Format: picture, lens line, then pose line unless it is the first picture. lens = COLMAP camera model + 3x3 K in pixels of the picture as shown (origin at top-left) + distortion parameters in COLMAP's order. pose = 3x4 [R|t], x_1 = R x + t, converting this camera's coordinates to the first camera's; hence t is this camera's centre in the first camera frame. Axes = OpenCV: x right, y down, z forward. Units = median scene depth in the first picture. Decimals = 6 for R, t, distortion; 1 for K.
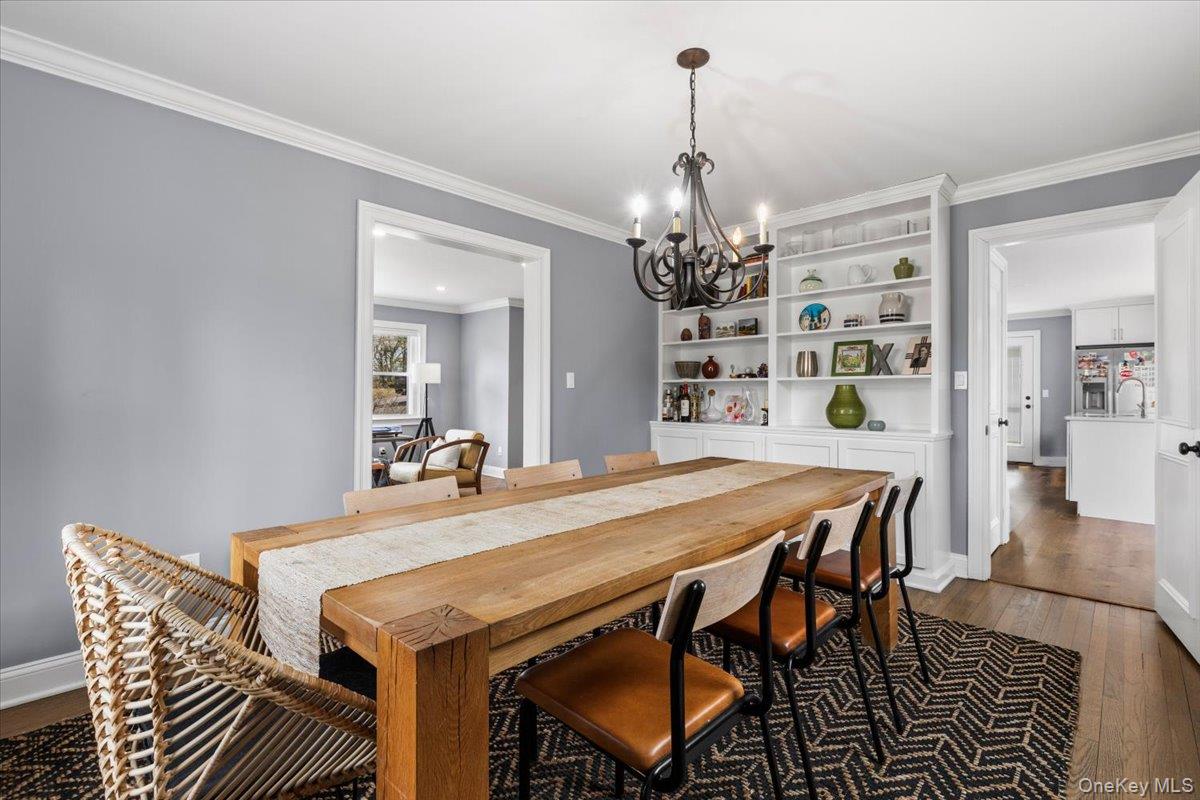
lens RADIAL K [[543.0, 0, 608.9], [0, 543.0, 389.9], [0, 0, 1]] dist [0.005775, -0.000903]
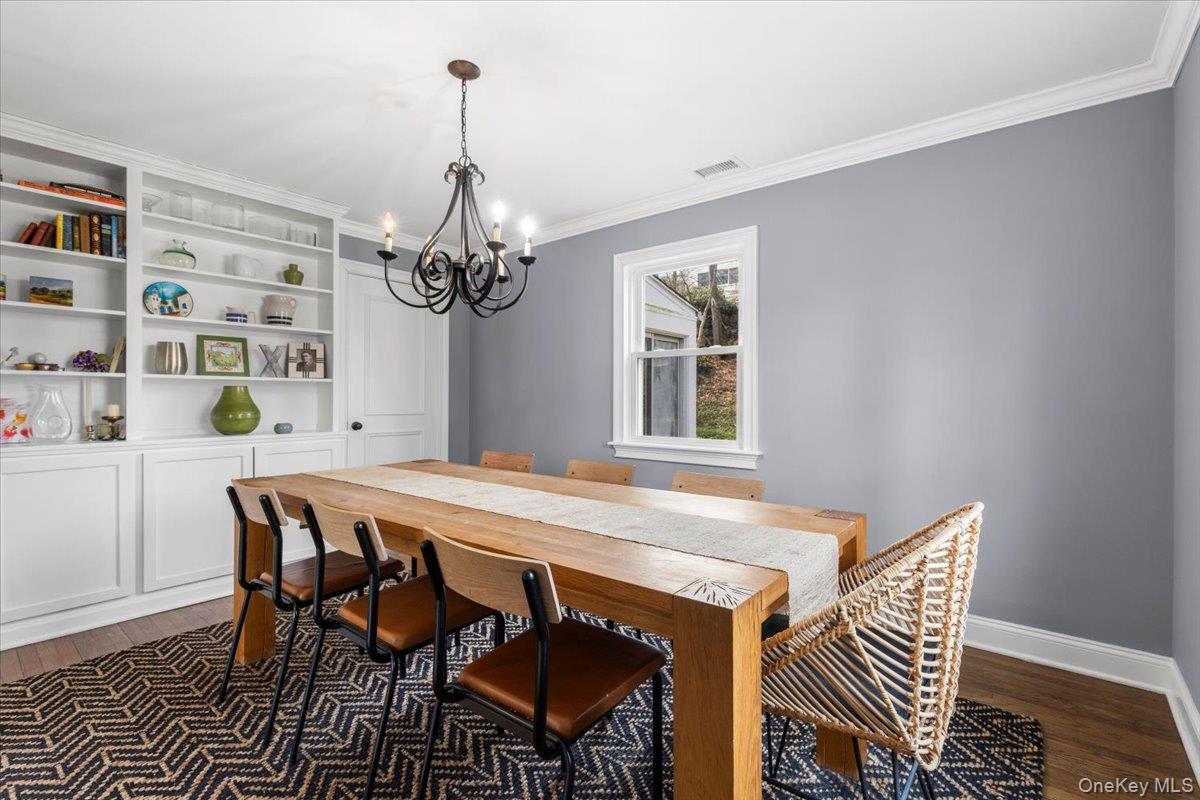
lens RADIAL K [[543.0, 0, 598.7], [0, 543.0, 401.2], [0, 0, 1]] dist [0.005775, -0.000903]
pose [[-0.096693, -0.009624, 0.995268, -0.497090], [-0.006242, 0.999939, 0.009063, 0.003981], [-0.995295, -0.005336, -0.096748, 0.471755]]
